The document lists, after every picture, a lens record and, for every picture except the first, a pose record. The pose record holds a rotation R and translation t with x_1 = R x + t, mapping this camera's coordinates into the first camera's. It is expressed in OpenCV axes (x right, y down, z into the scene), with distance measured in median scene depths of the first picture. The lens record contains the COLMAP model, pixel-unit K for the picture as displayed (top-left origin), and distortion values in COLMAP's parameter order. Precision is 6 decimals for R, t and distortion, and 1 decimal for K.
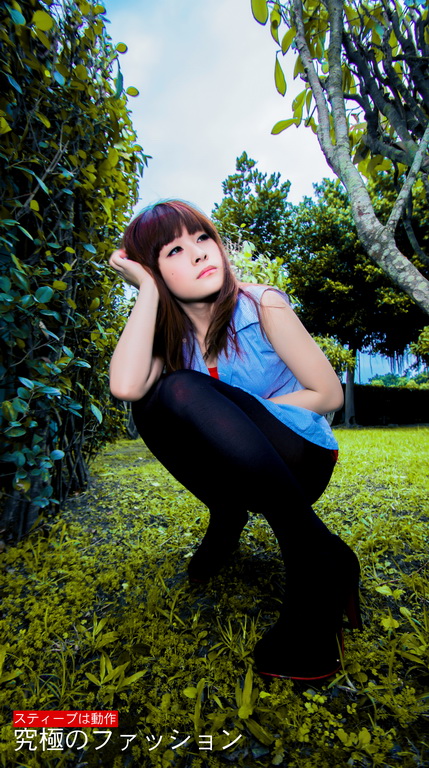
lens RADIAL K [[330.1, 0, 220.4], [0, 330.1, 384.0], [0, 0, 1]] dist [-0.006360, -0.008259]
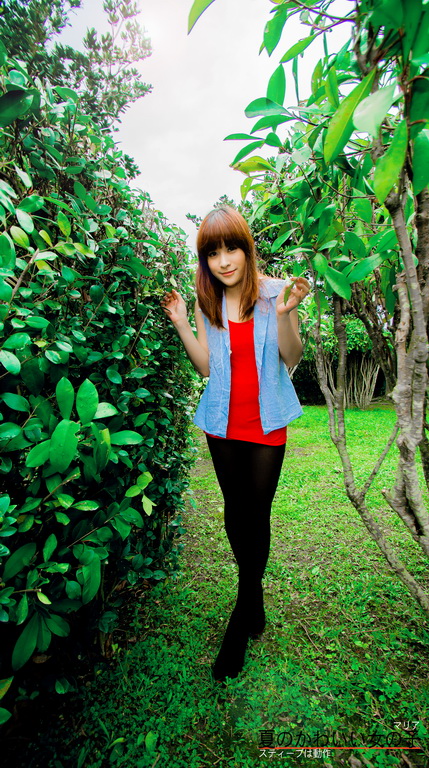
lens RADIAL K [[330.1, 0, 221.0], [0, 330.1, 377.4], [0, 0, 1]] dist [-0.006360, -0.008259]
pose [[0.992745, -0.007174, -0.120022, -0.049040], [0.023853, 0.990129, 0.138115, -0.823523], [0.117846, -0.139976, 0.983117, -0.528947]]
